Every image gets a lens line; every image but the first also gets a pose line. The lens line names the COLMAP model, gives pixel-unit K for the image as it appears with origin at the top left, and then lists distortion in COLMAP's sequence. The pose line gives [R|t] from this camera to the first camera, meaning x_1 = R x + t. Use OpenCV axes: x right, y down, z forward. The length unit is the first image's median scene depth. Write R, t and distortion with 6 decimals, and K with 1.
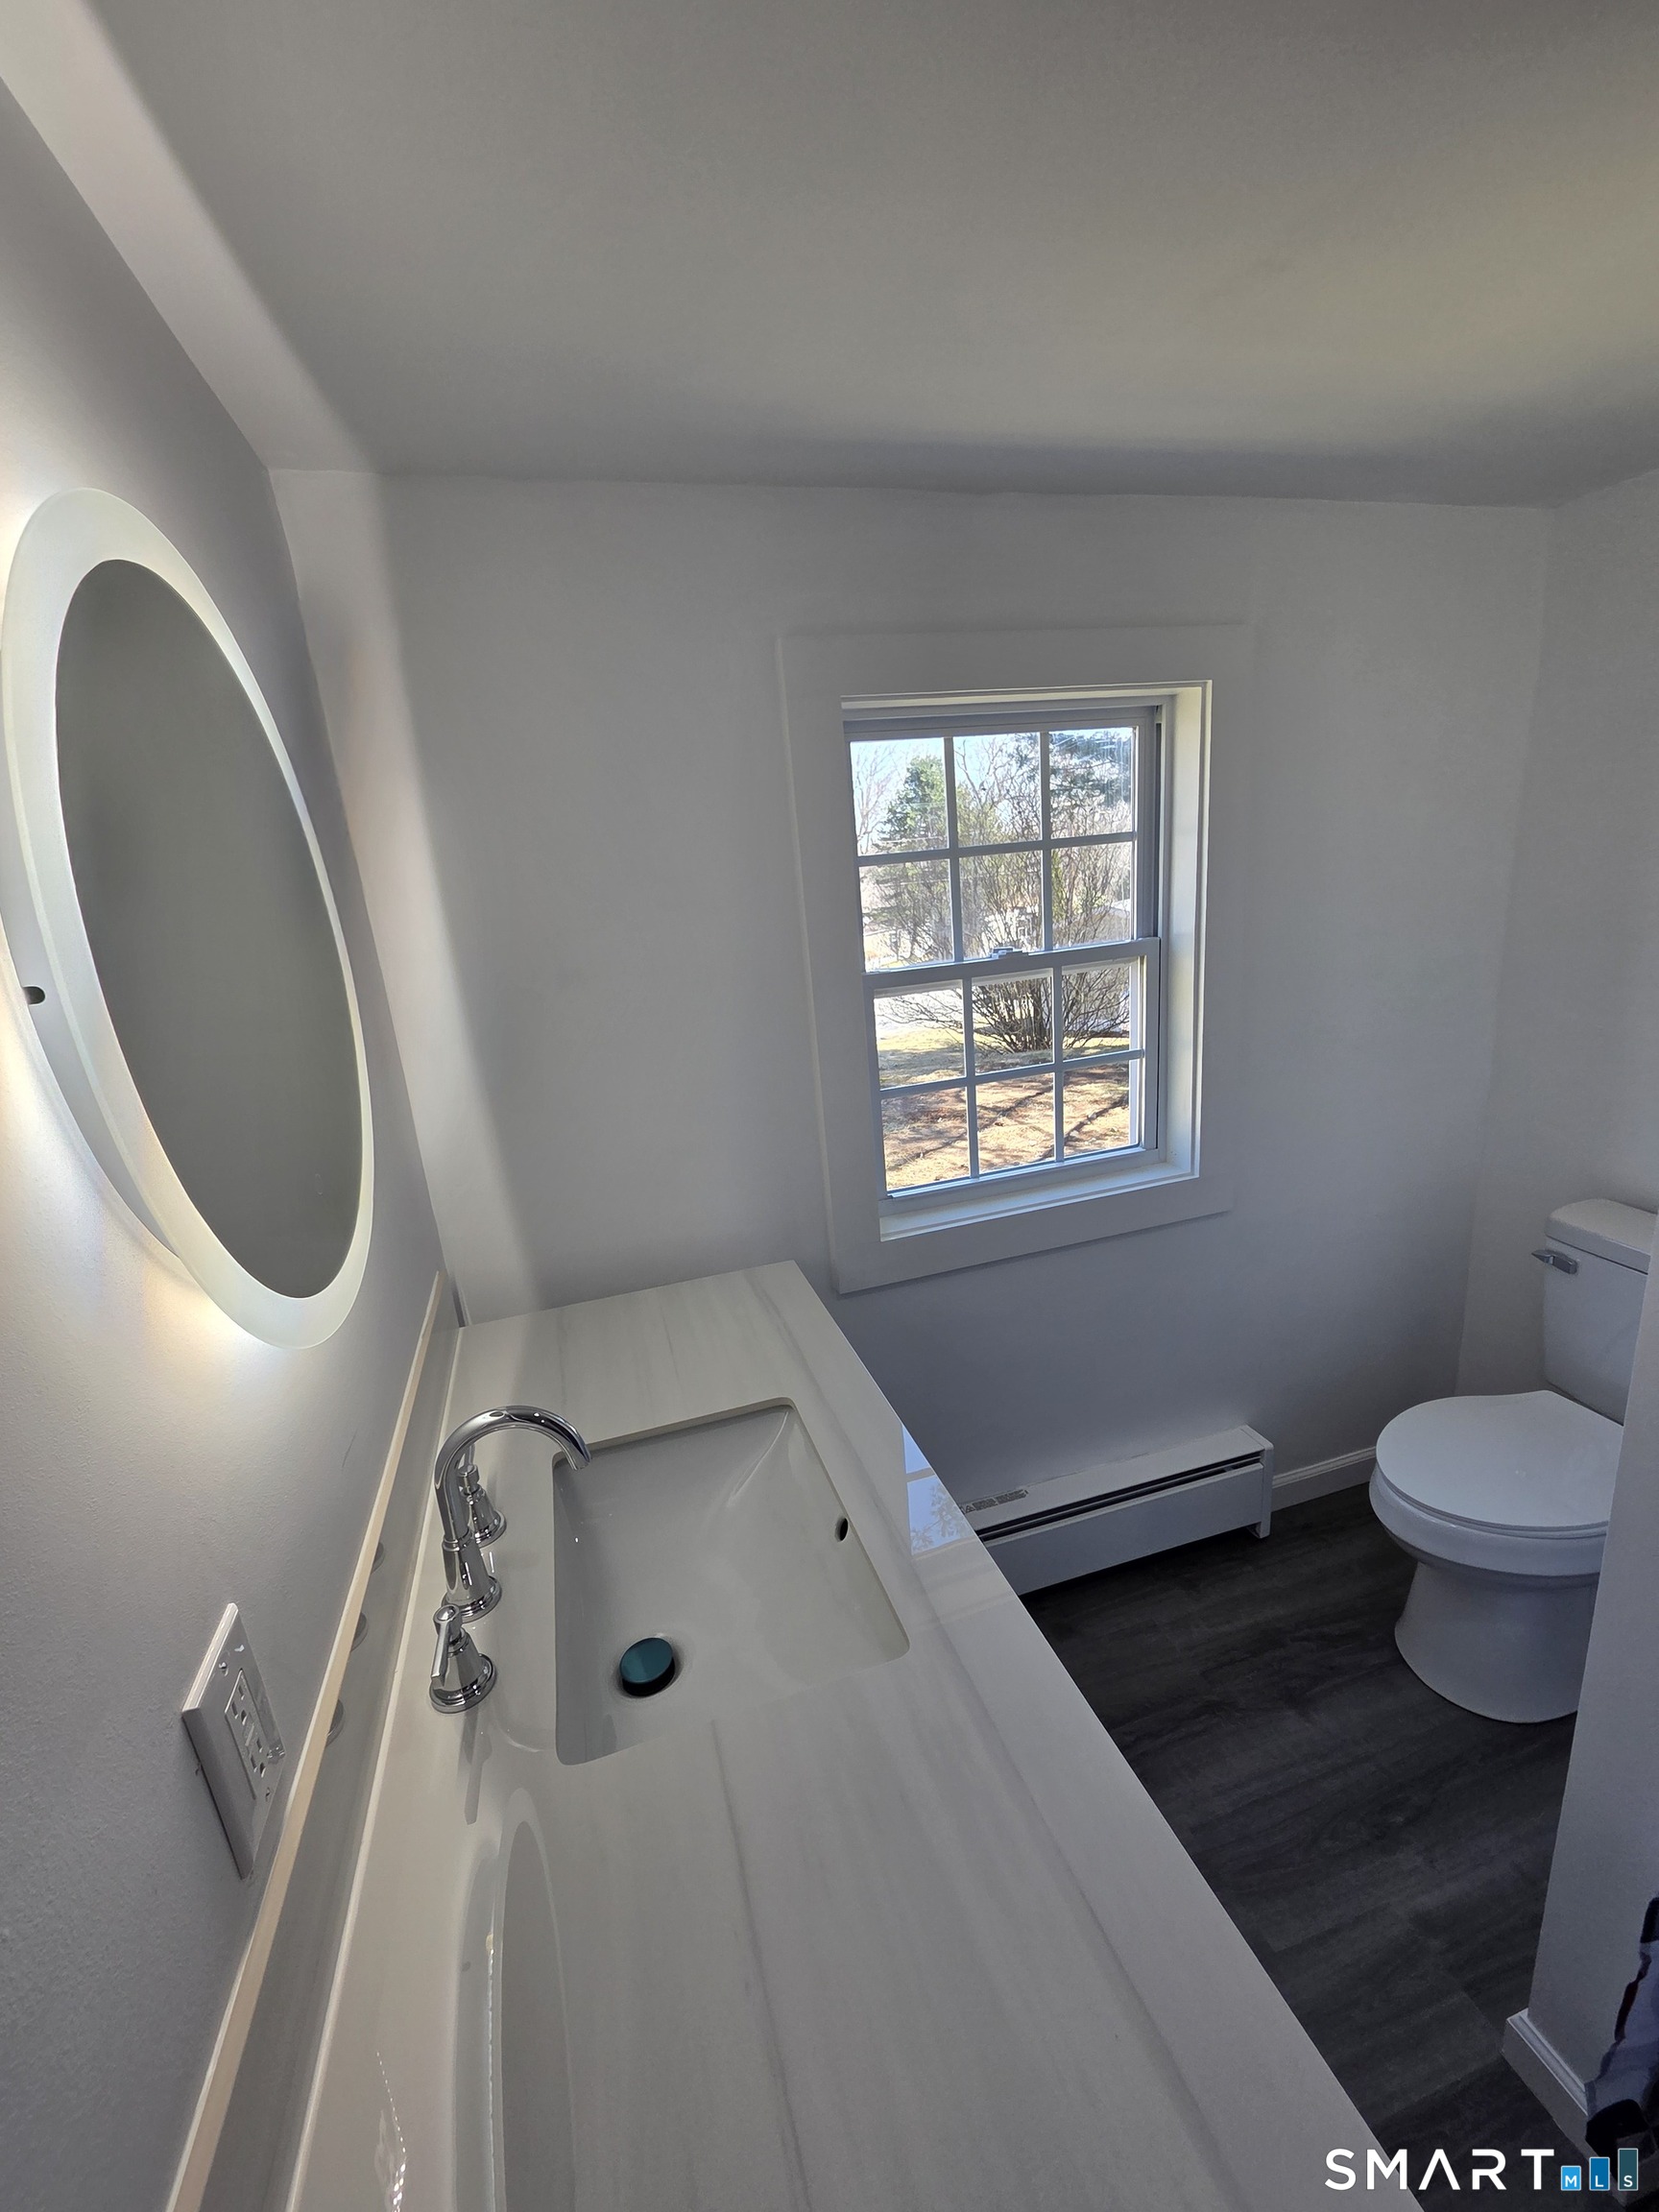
lens RADIAL K [[900.7, 0, 816.1], [0, 900.7, 1105.0], [0, 0, 1]] dist [0.002566, -0.001327]
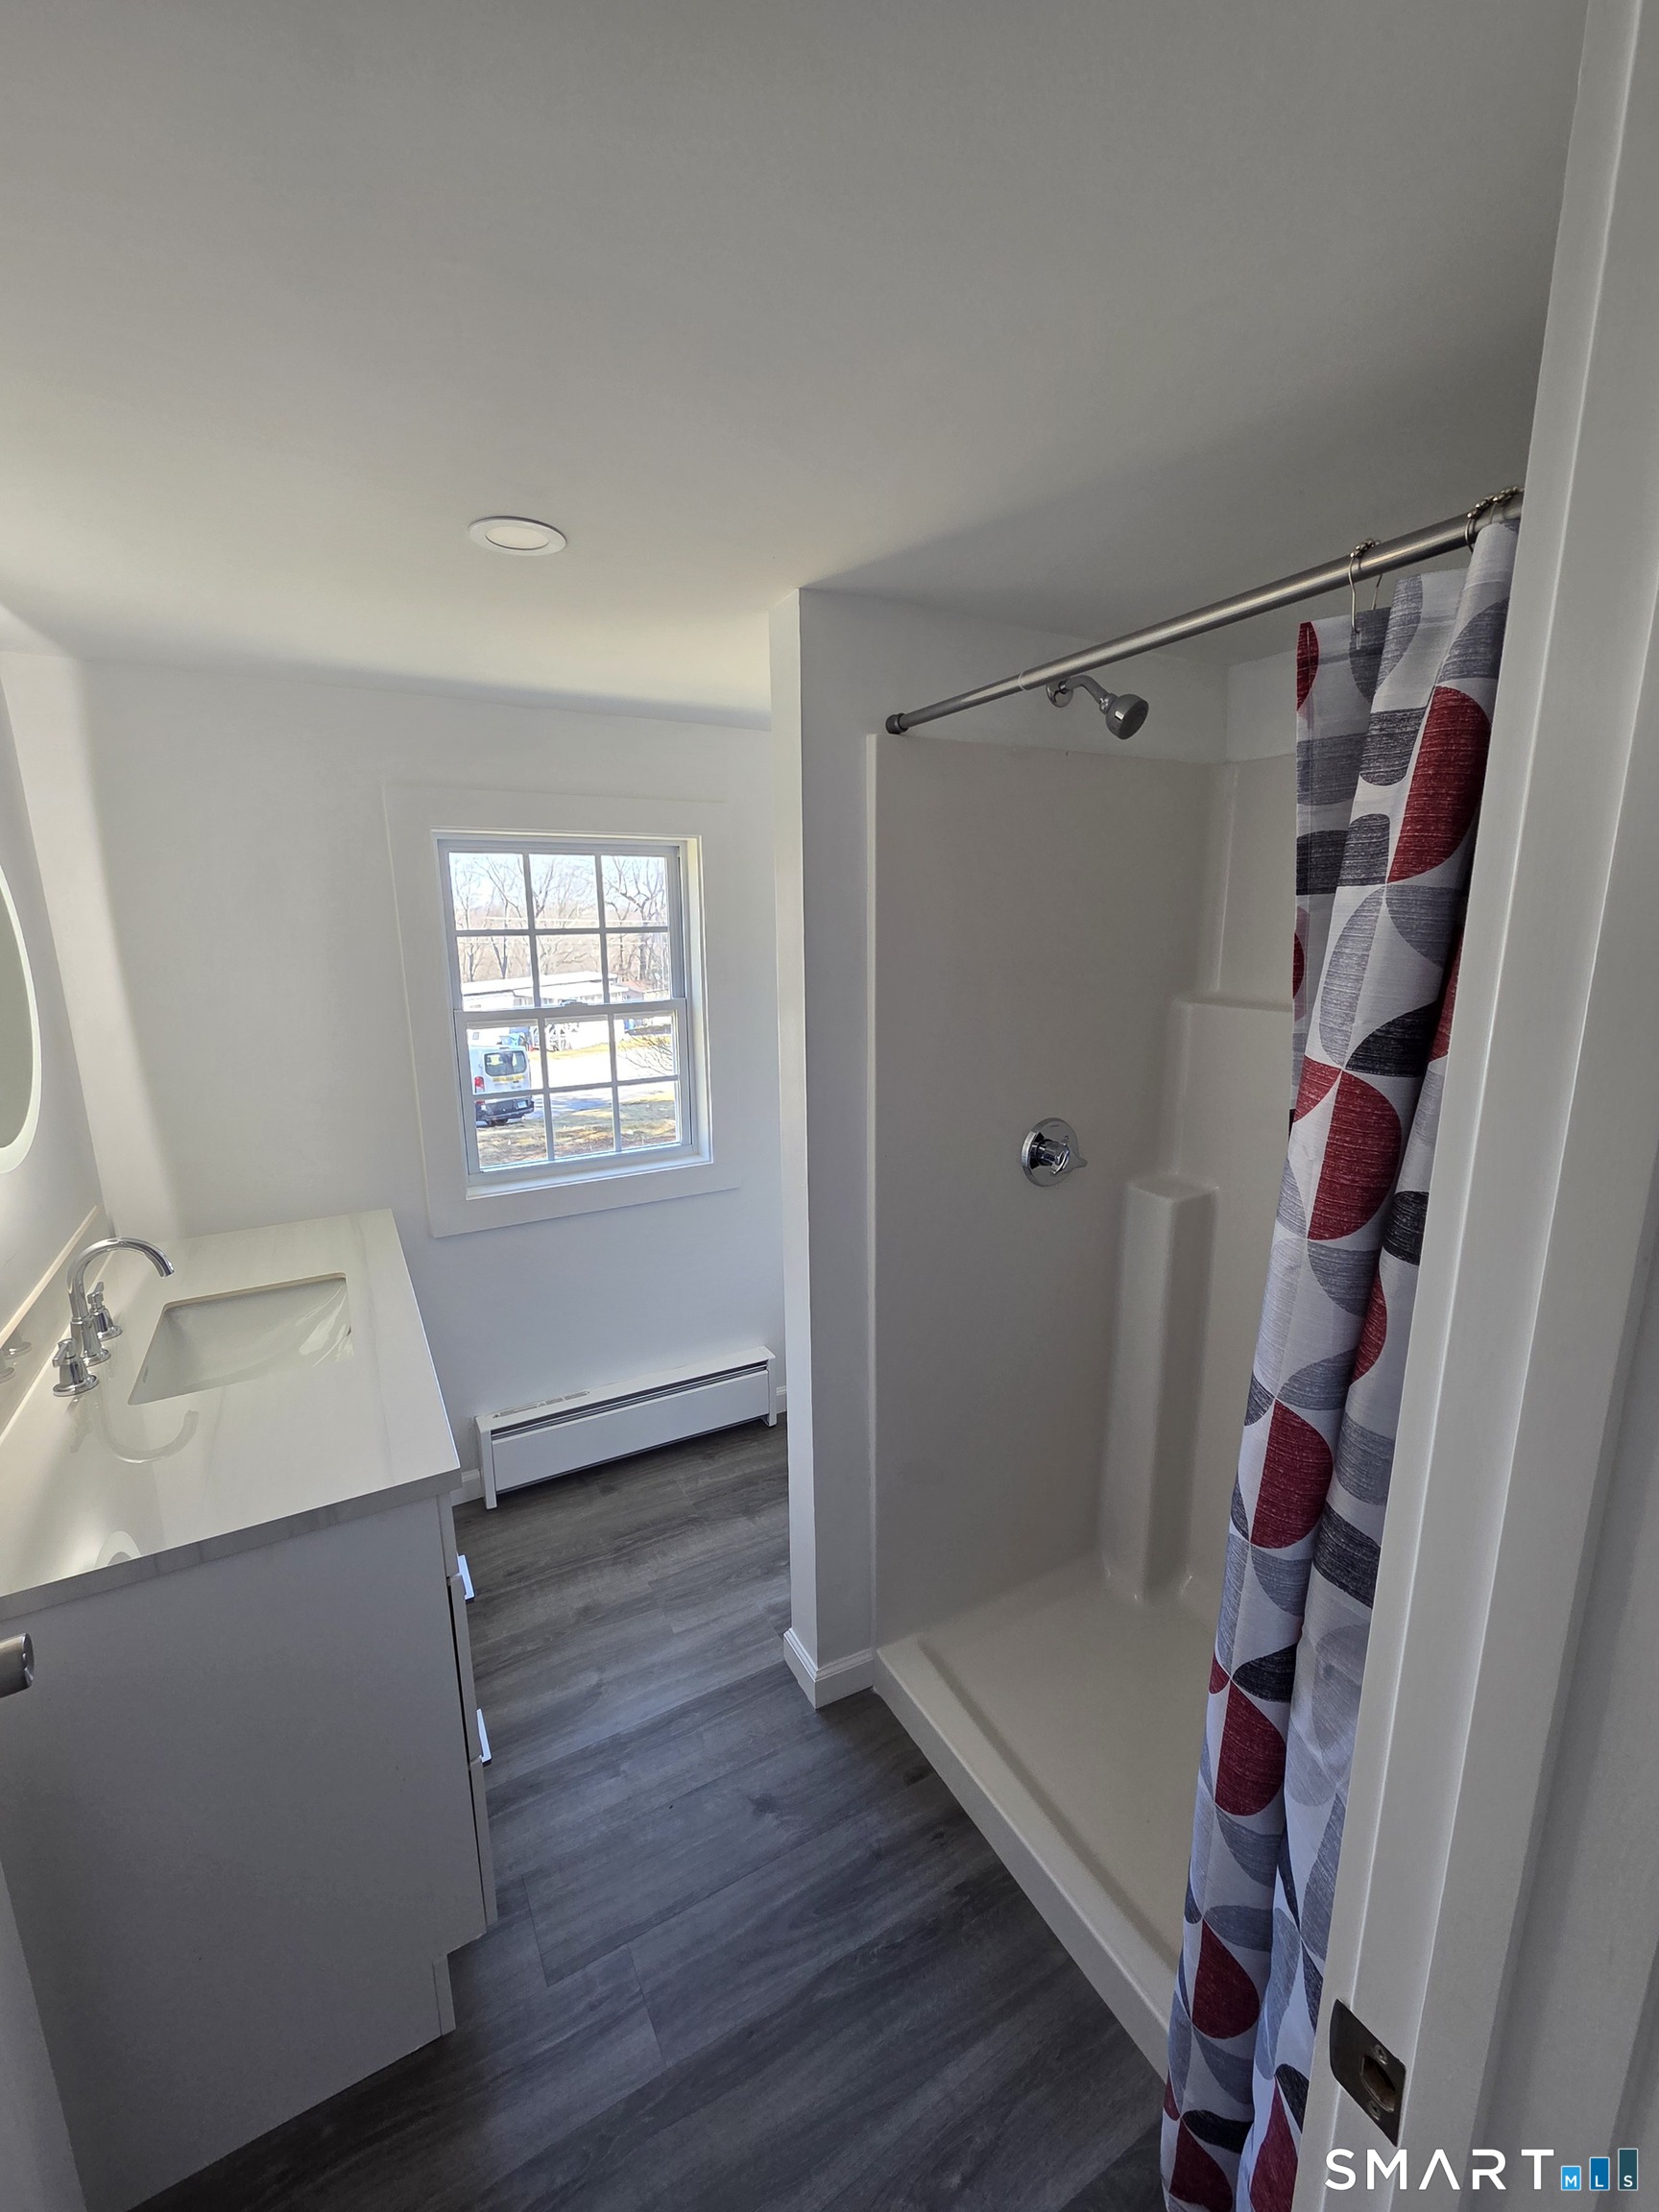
lens RADIAL K [[900.7, 0, 821.3], [0, 900.7, 1100.7], [0, 0, 1]] dist [0.002566, -0.001327]
pose [[0.972287, 0.030407, 0.231804, 0.280874], [-0.014740, 0.997506, -0.069024, 0.086034], [-0.233325, 0.063694, 0.970311, -0.506136]]
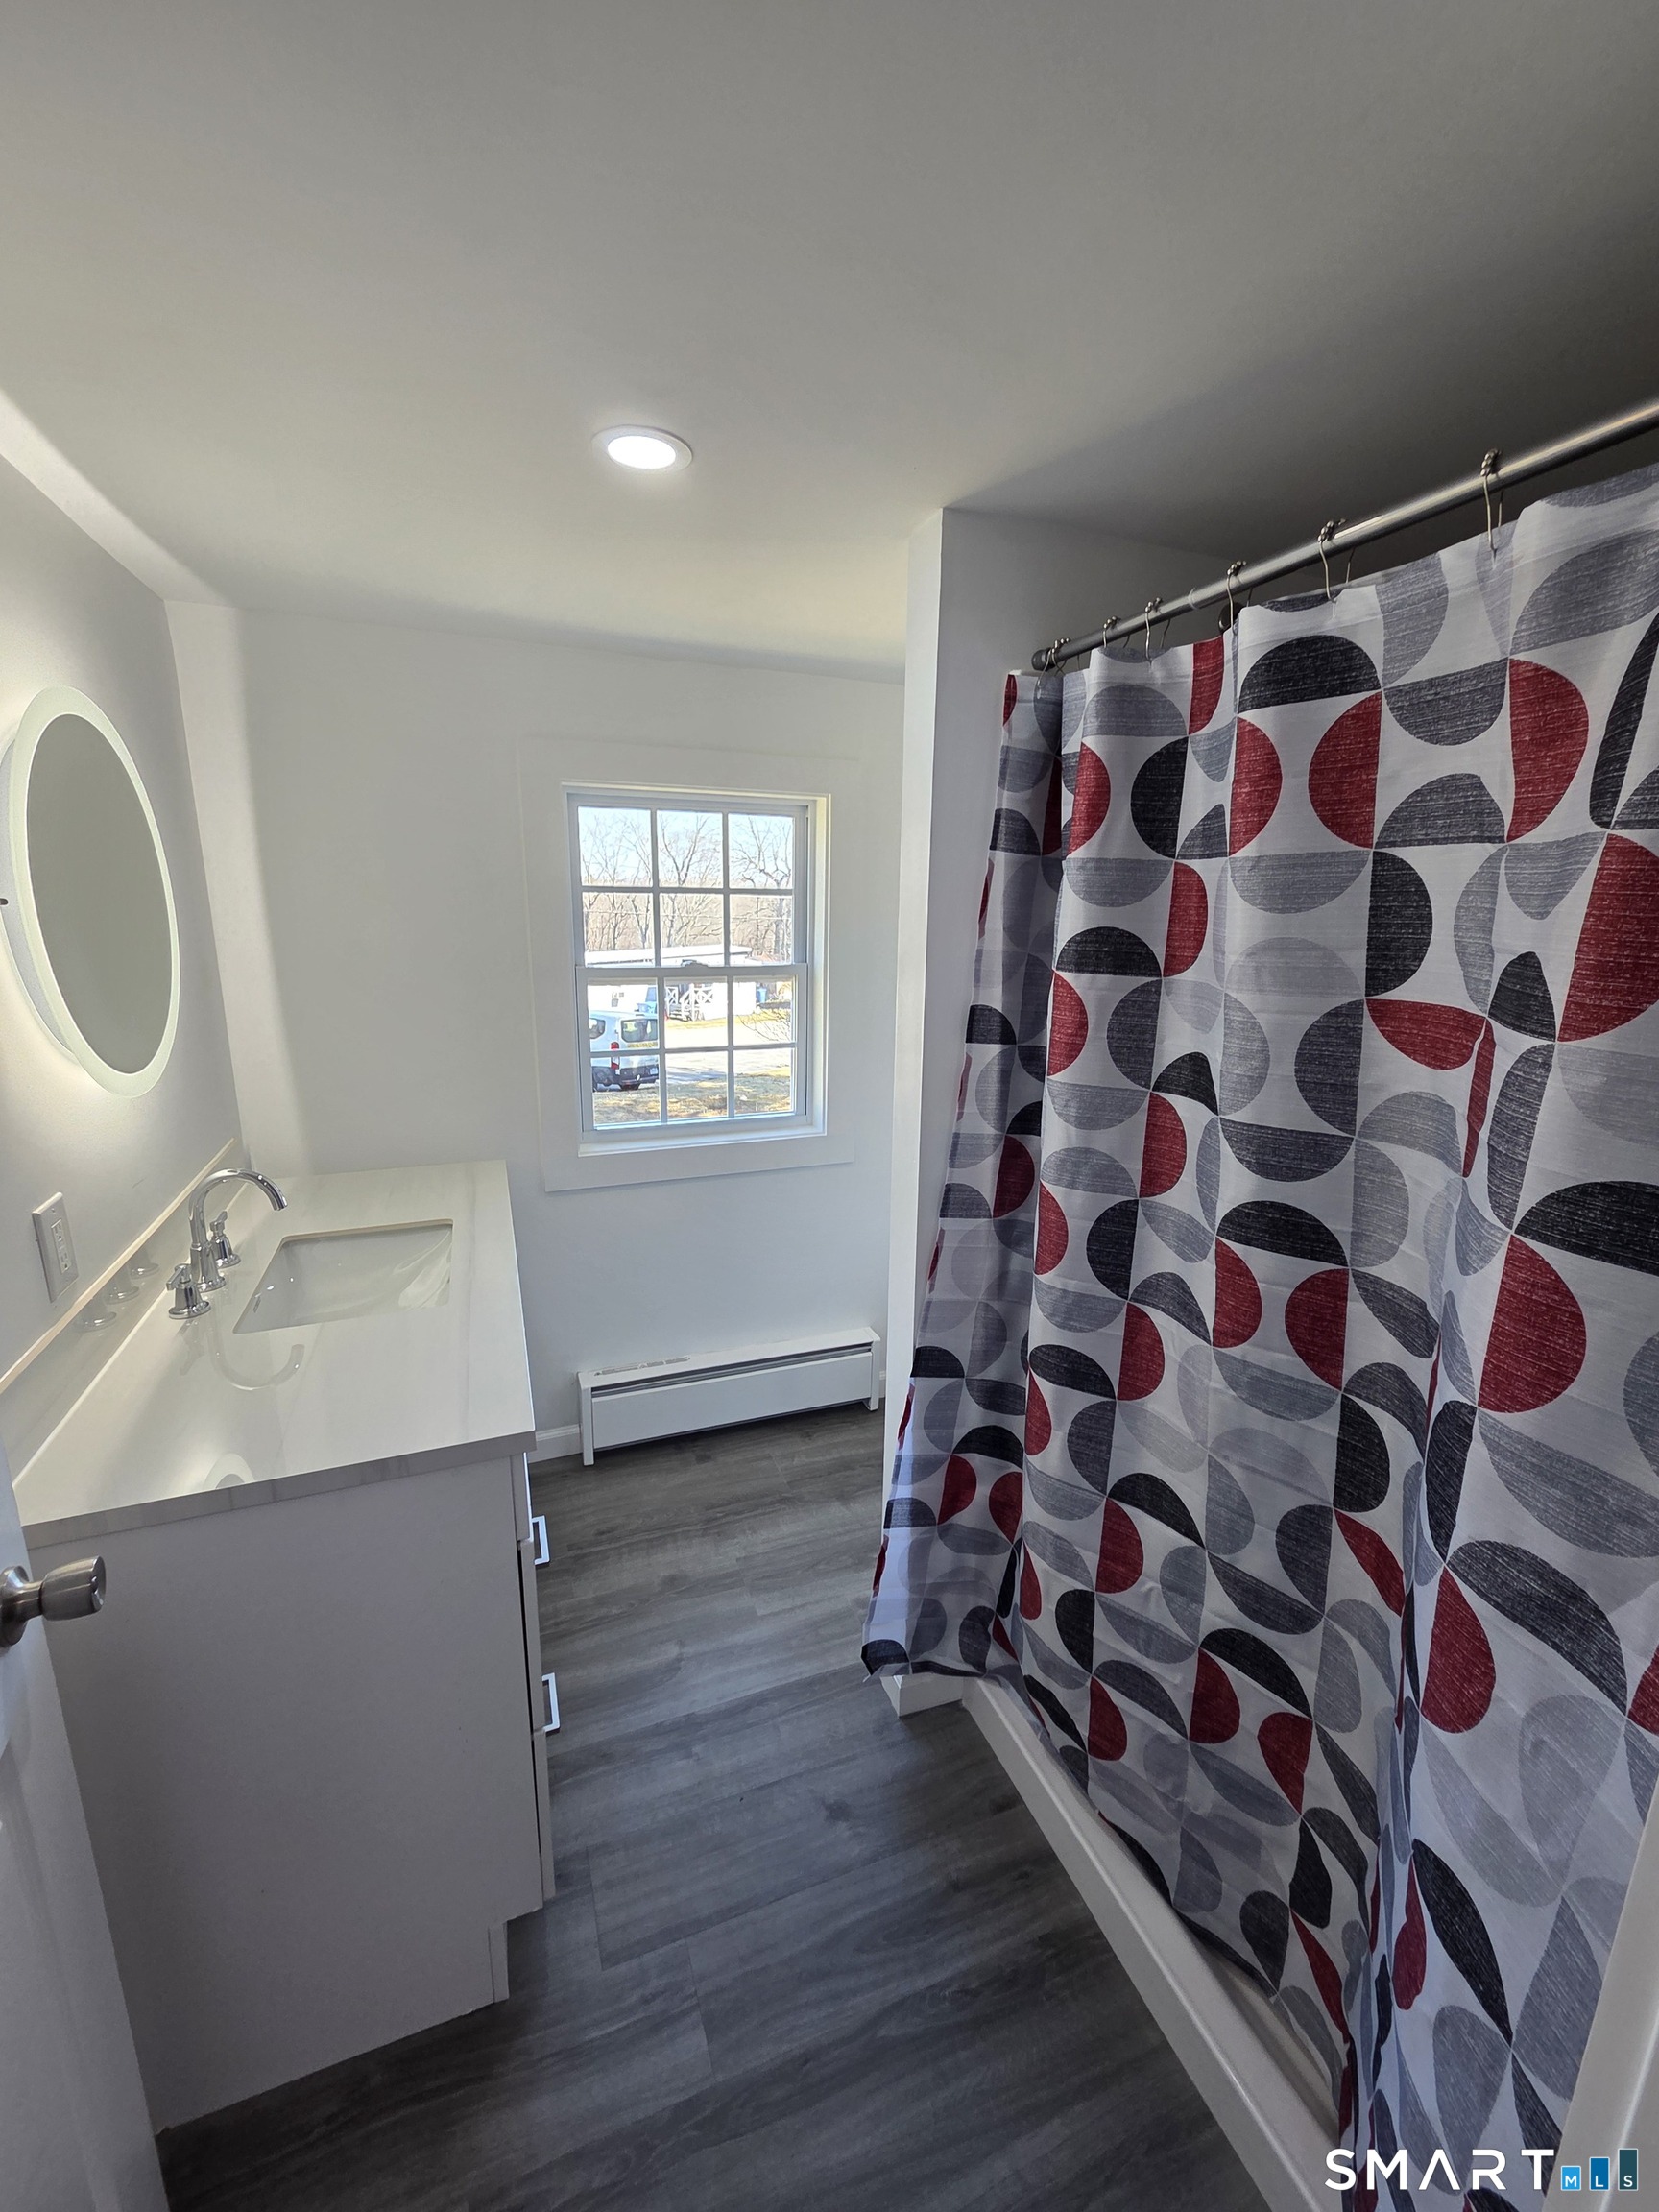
lens RADIAL K [[900.7, 0, 830.6], [0, 900.7, 1090.0], [0, 0, 1]] dist [0.002566, -0.001327]
pose [[0.991172, 0.080374, 0.105447, 0.306210], [-0.075159, 0.995787, -0.052532, 0.093003], [-0.109224, 0.044143, 0.993036, -0.444669]]
